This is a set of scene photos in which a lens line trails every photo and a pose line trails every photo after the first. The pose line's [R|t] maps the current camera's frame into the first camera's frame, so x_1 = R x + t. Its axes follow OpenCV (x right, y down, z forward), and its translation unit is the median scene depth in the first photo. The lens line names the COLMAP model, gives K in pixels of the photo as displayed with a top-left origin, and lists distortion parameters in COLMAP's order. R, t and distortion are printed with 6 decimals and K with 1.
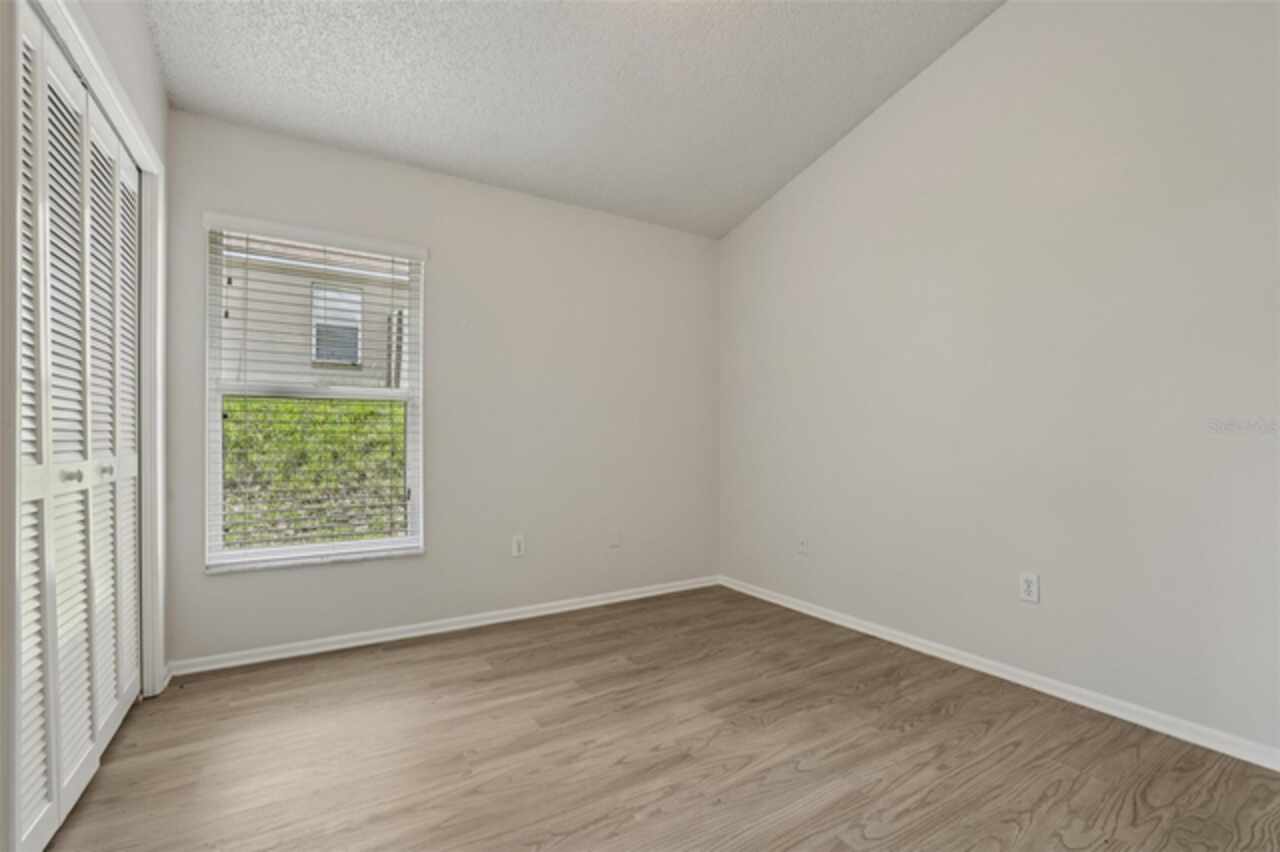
lens RADIAL K [[558.5, 0, 628.6], [0, 558.5, 426.1], [0, 0, 1]] dist [-0.043488, 0.018211]
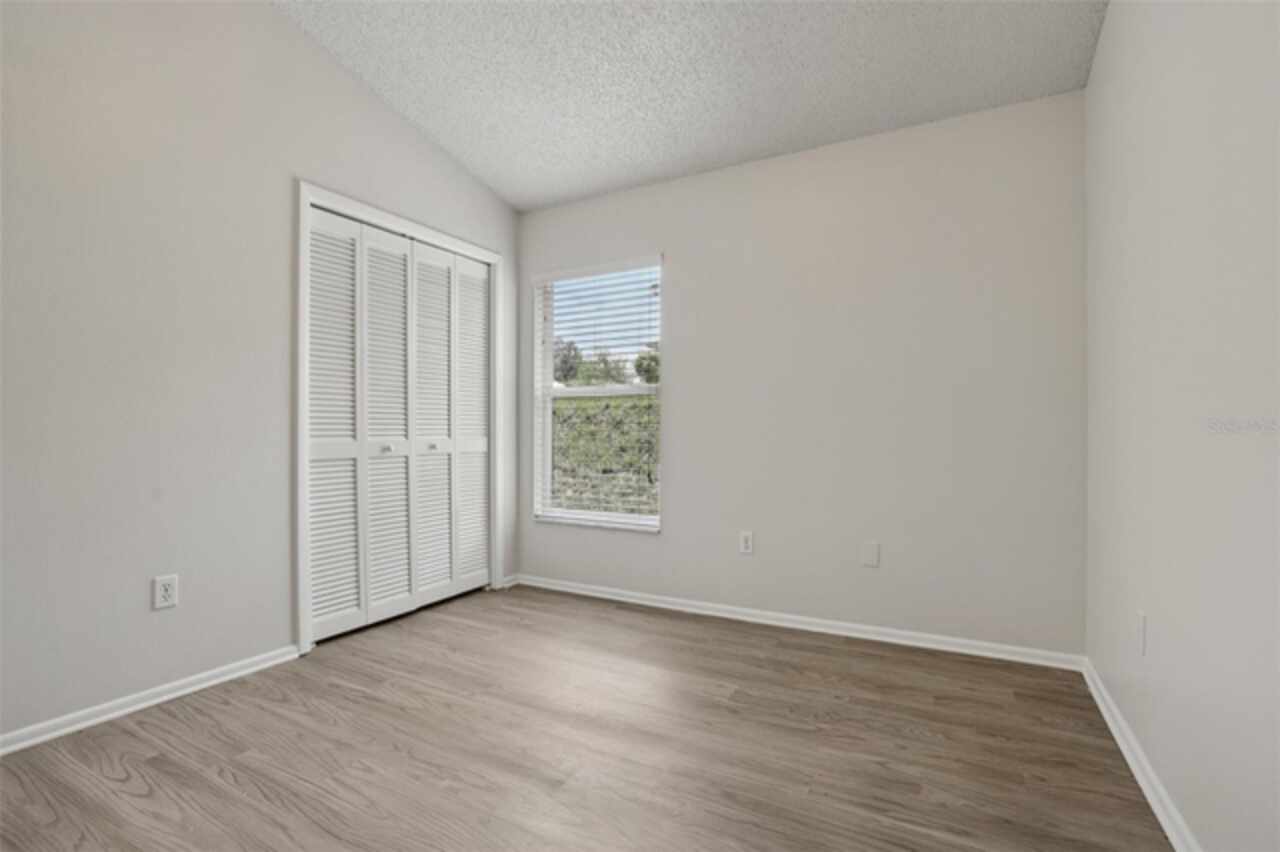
lens RADIAL K [[558.5, 0, 628.6], [0, 558.5, 426.1], [0, 0, 1]] dist [-0.043488, 0.018211]
pose [[0.507496, -0.008937, -0.861608, 0.584959], [0.019950, 0.999800, 0.001380, 0.017212], [0.861423, -0.017889, 0.507573, 0.413686]]
